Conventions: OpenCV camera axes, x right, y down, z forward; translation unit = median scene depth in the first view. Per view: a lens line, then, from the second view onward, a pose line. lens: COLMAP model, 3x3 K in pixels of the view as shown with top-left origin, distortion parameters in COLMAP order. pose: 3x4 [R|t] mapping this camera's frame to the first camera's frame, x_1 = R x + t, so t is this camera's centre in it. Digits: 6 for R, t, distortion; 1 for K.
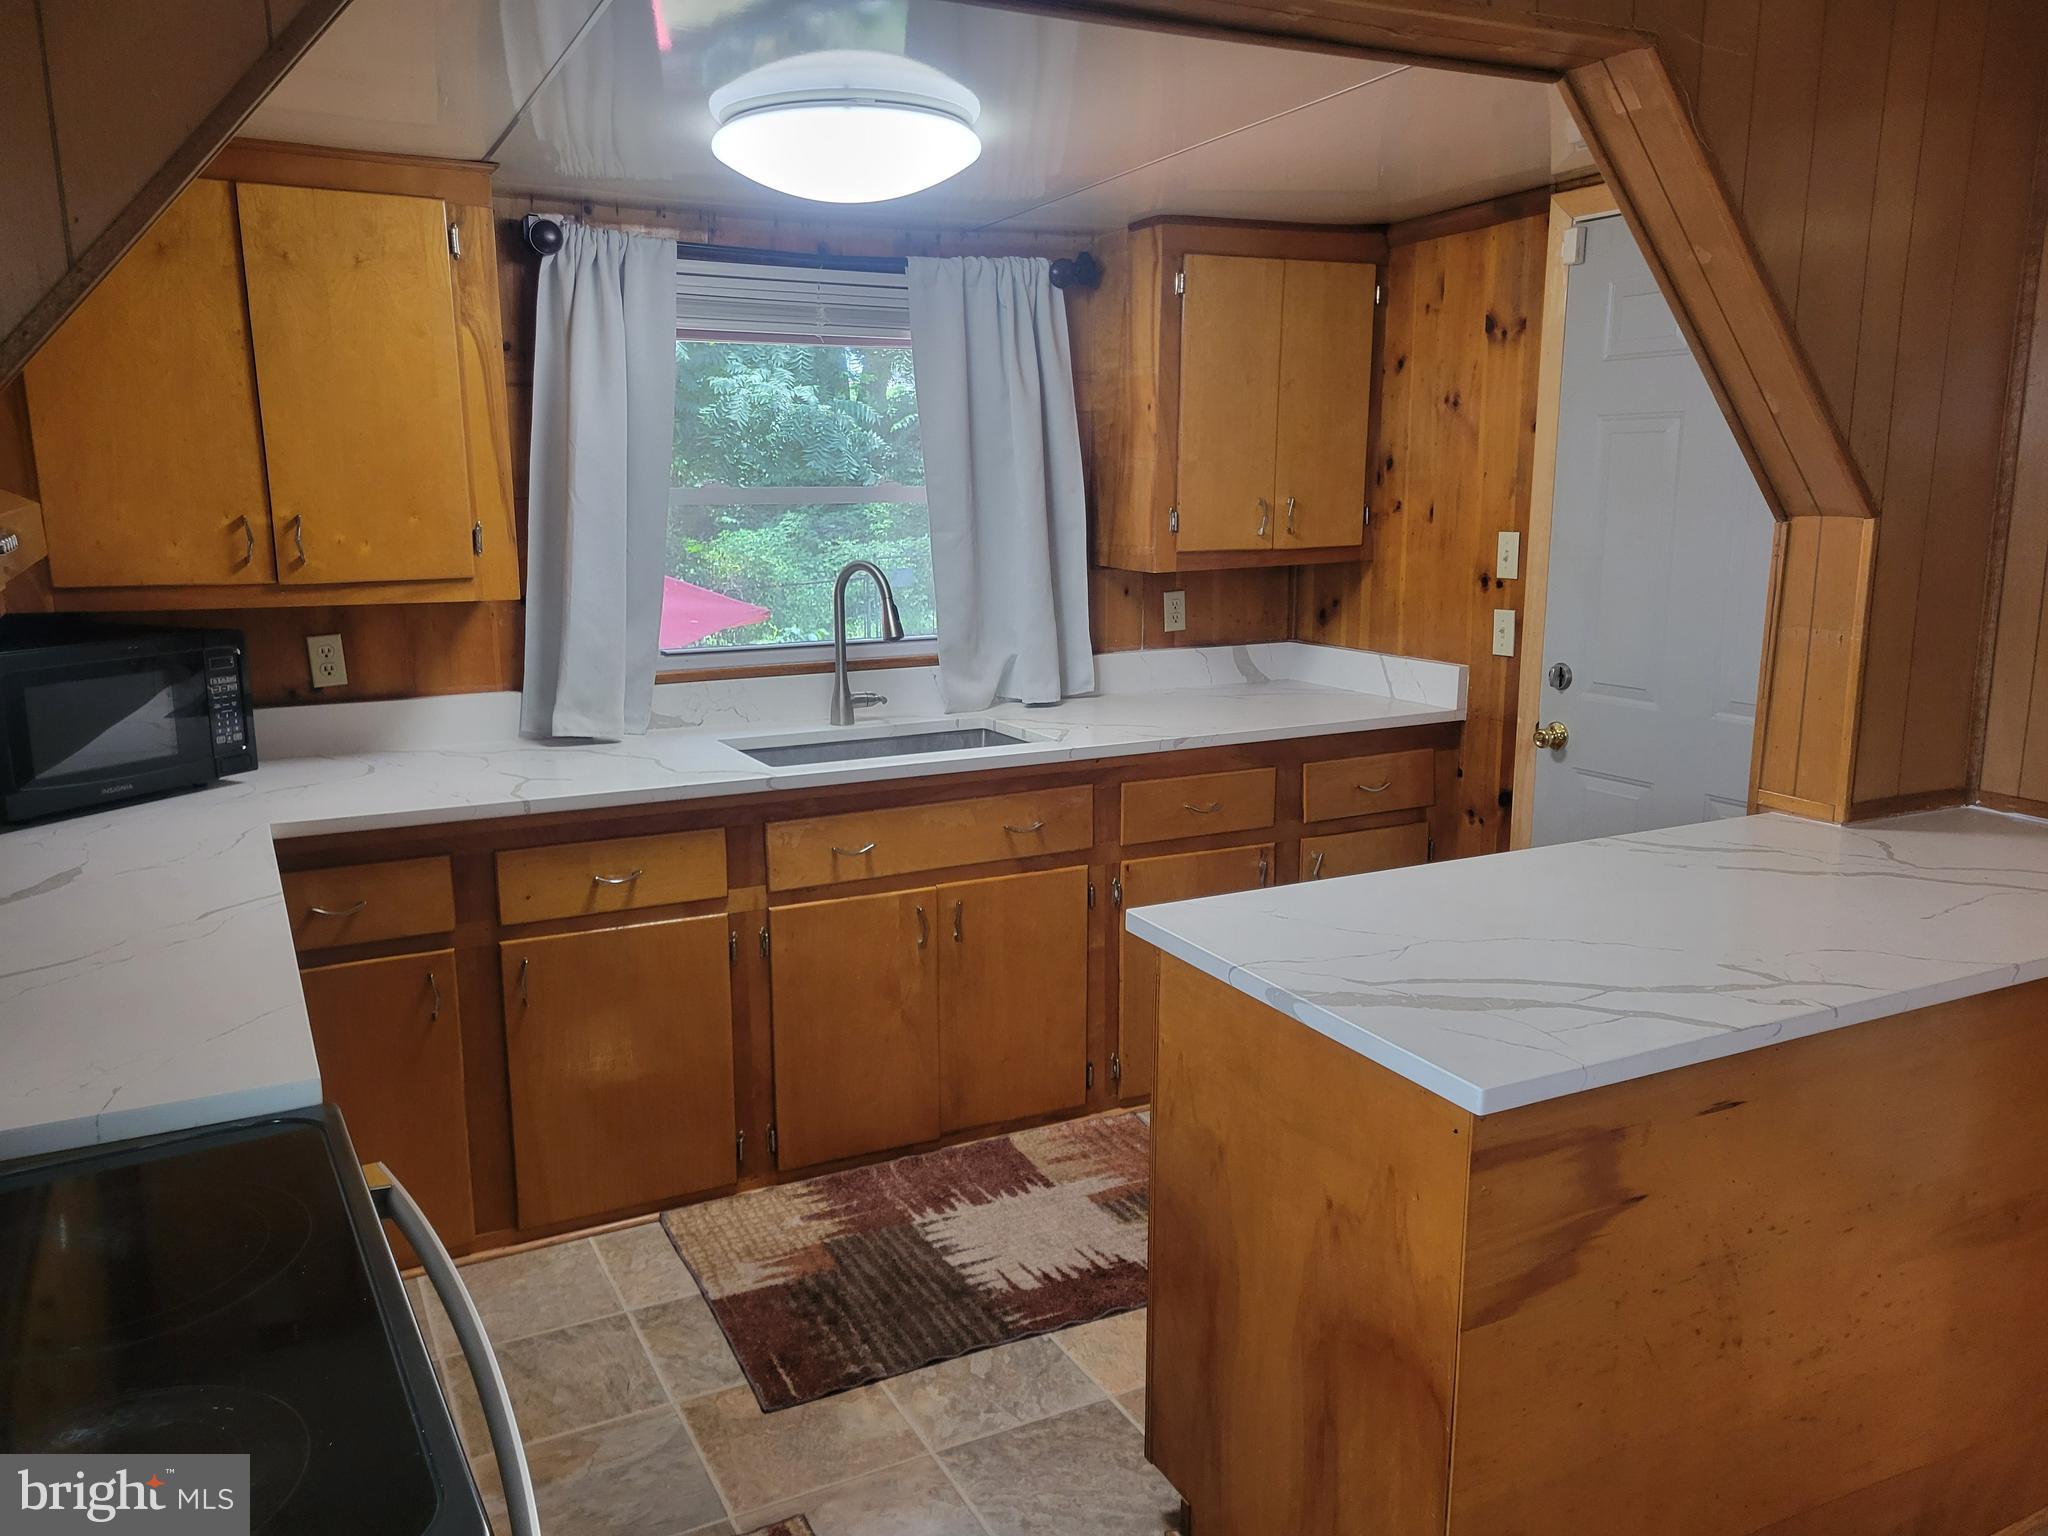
lens RADIAL K [[1533.3, 0, 1015.5], [0, 1533.3, 774.7], [0, 0, 1]] dist [0.054363, -0.035715]
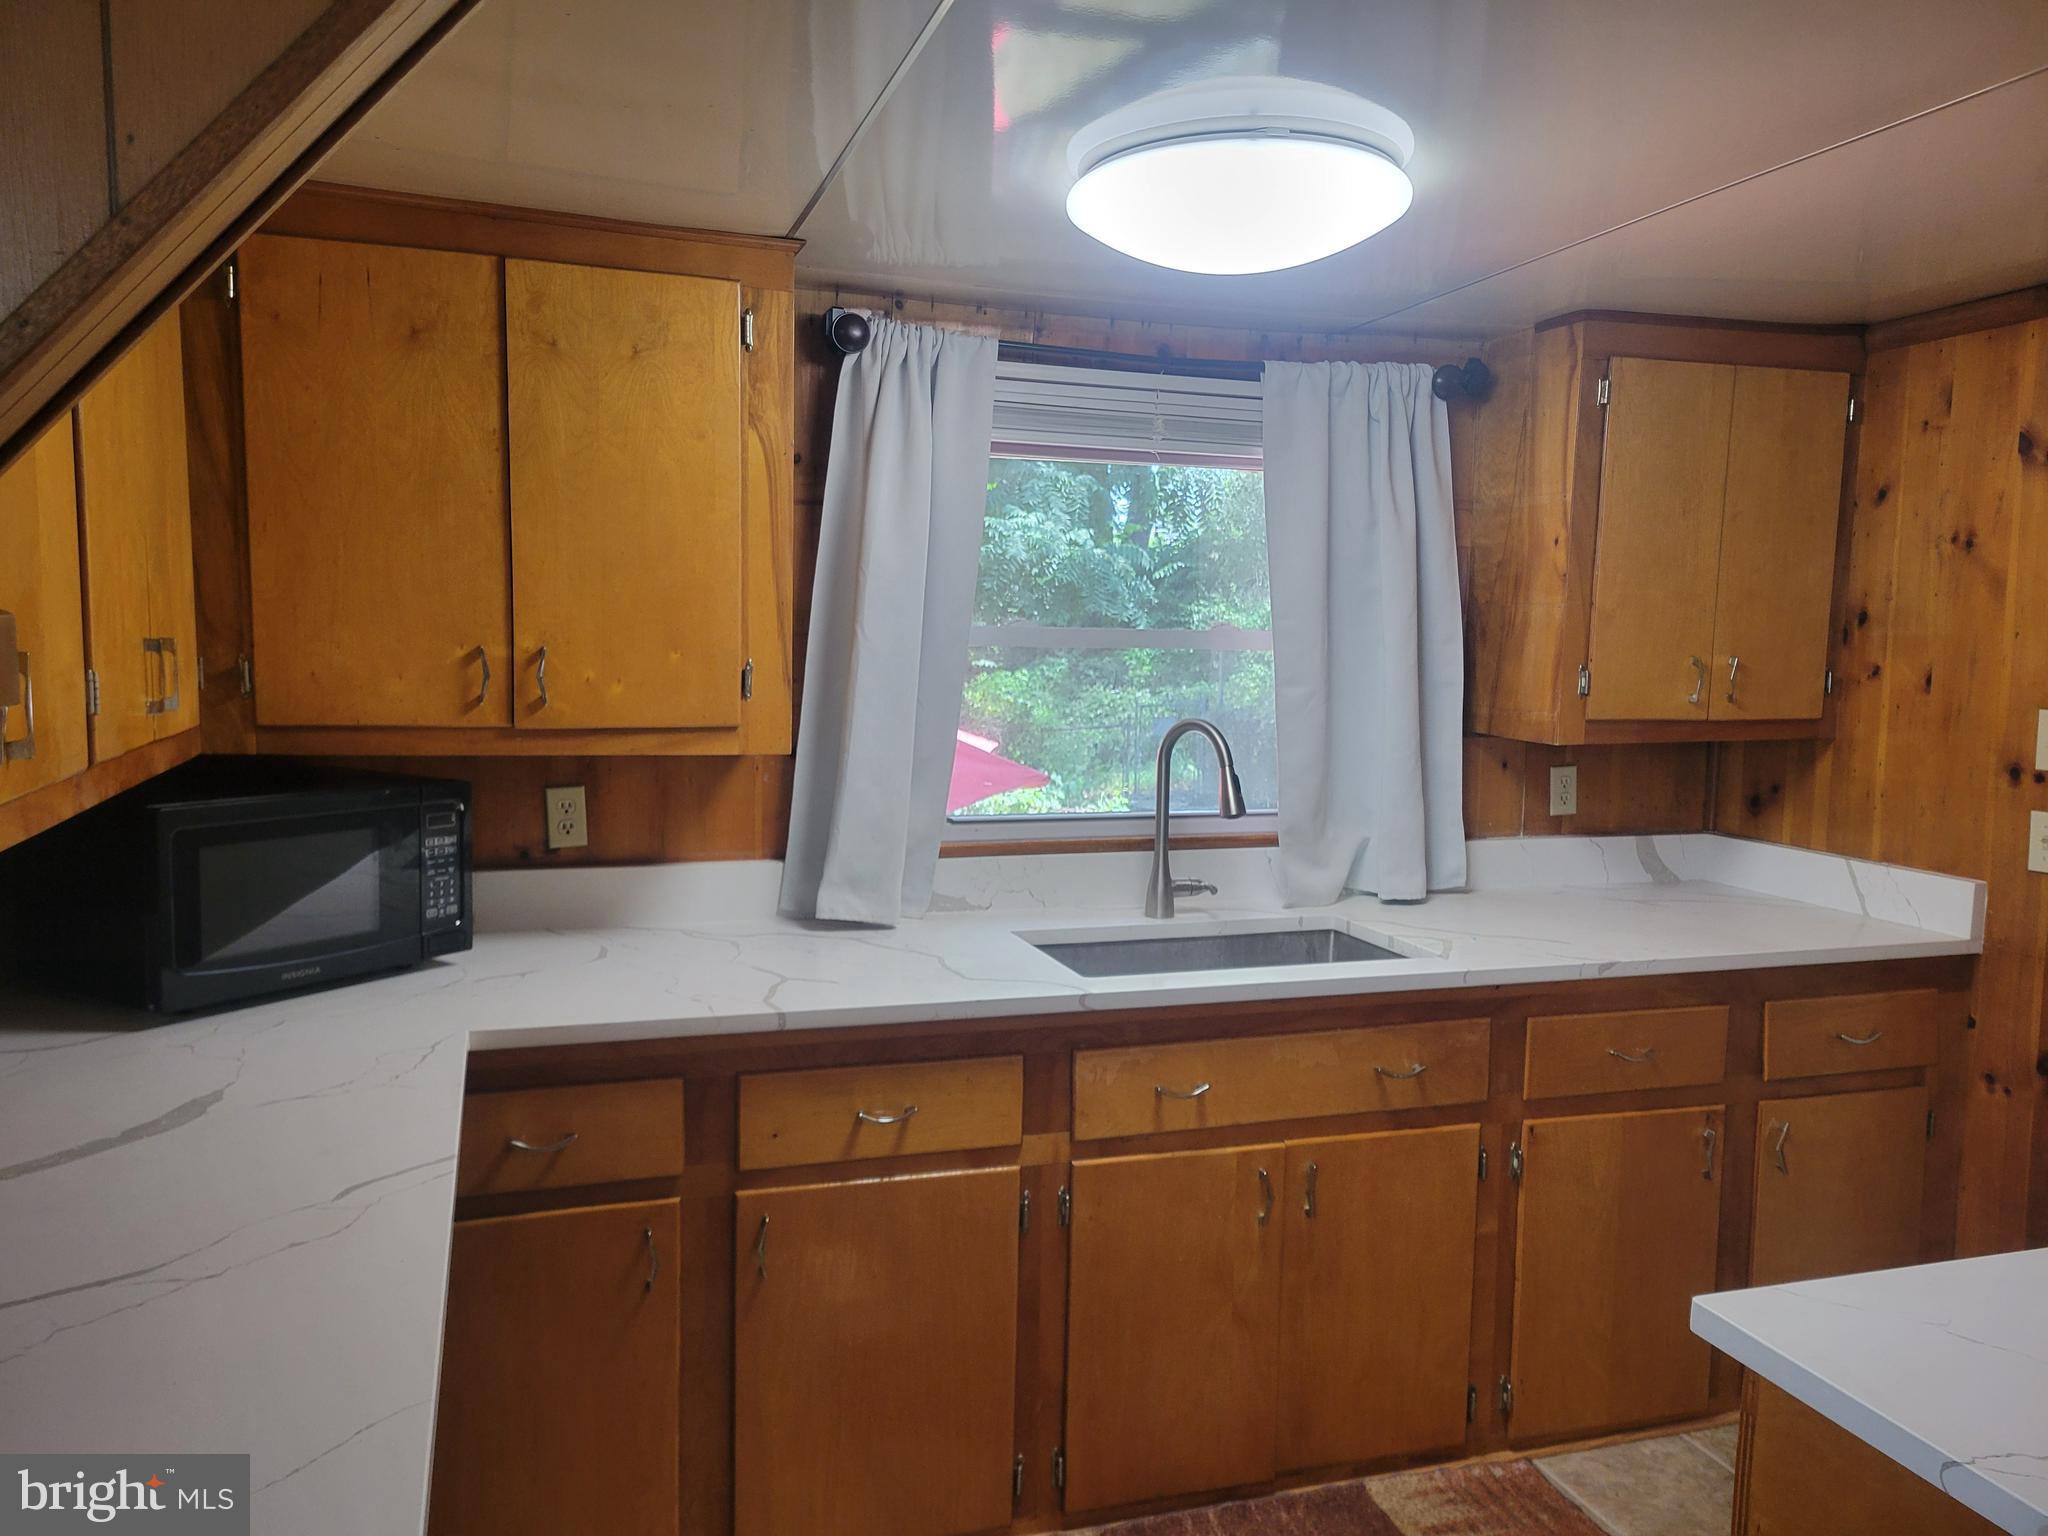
lens RADIAL K [[1548.3, 0, 1043.2], [0, 1548.3, 761.4], [0, 0, 1]] dist [0.050315, -0.038791]
pose [[0.989259, 0.038001, -0.141146, -0.065556], [-0.052382, 0.993647, -0.099611, -0.031656], [0.136464, 0.105934, 0.984965, 0.187450]]
